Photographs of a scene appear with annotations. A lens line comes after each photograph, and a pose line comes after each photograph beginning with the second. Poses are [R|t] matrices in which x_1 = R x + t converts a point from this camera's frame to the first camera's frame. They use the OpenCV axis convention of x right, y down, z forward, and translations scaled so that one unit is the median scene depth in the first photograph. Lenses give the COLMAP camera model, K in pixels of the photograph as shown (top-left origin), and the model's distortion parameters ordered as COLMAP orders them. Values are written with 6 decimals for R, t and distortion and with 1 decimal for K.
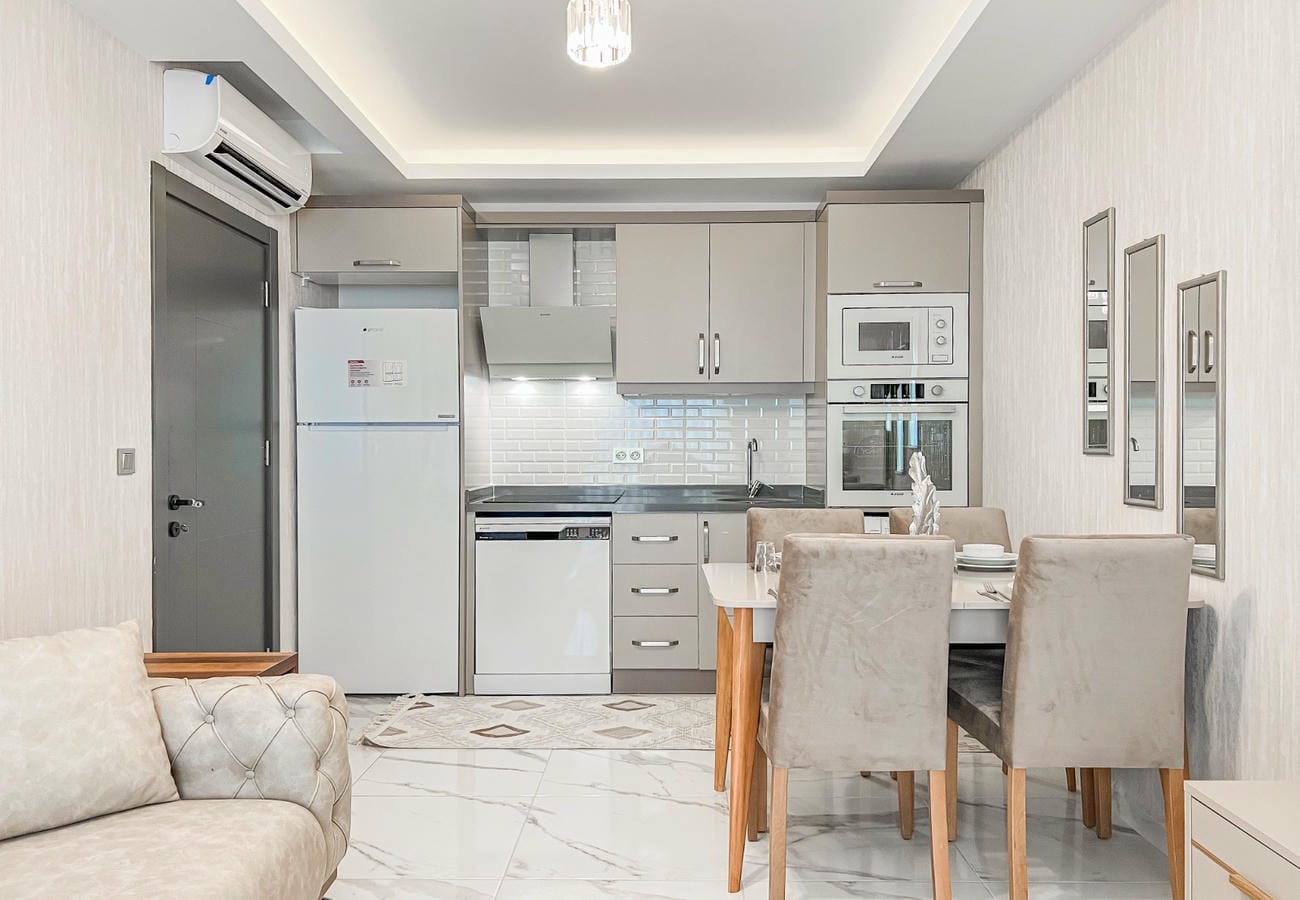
lens RADIAL K [[1006.9, 0, 650.0], [0, 1006.9, 450.0], [0, 0, 1]] dist [0.071691, -0.077844]
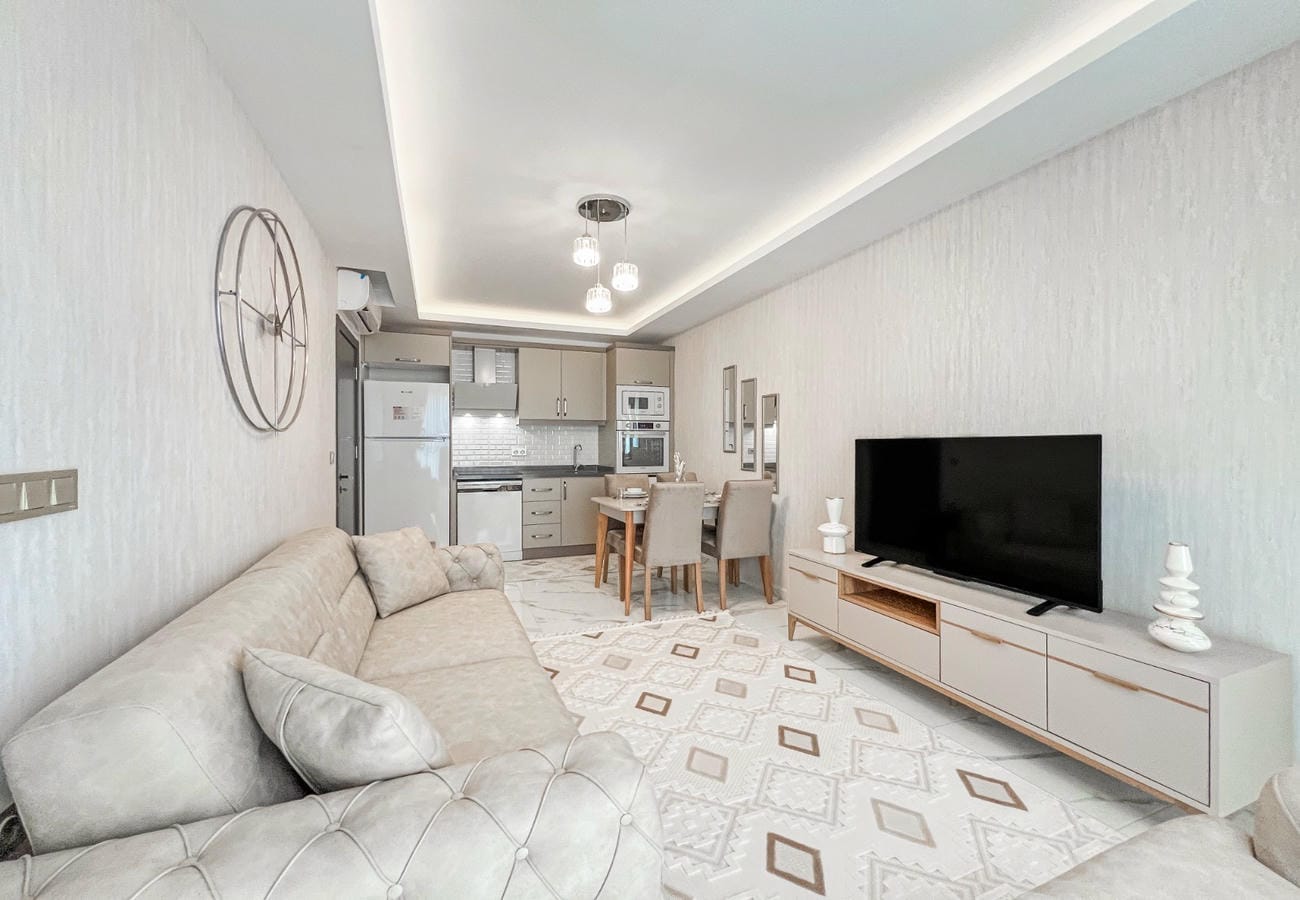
lens RADIAL K [[527.6, 0, 649.2], [0, 527.6, 445.3], [0, 0, 1]] dist [-0.001378, 0.000193]
pose [[0.922759, 0.000759, 0.385376, -0.252812], [-0.000378, 0.999999, -0.001065, -0.010377], [-0.385377, 0.000837, 0.922759, -0.195679]]
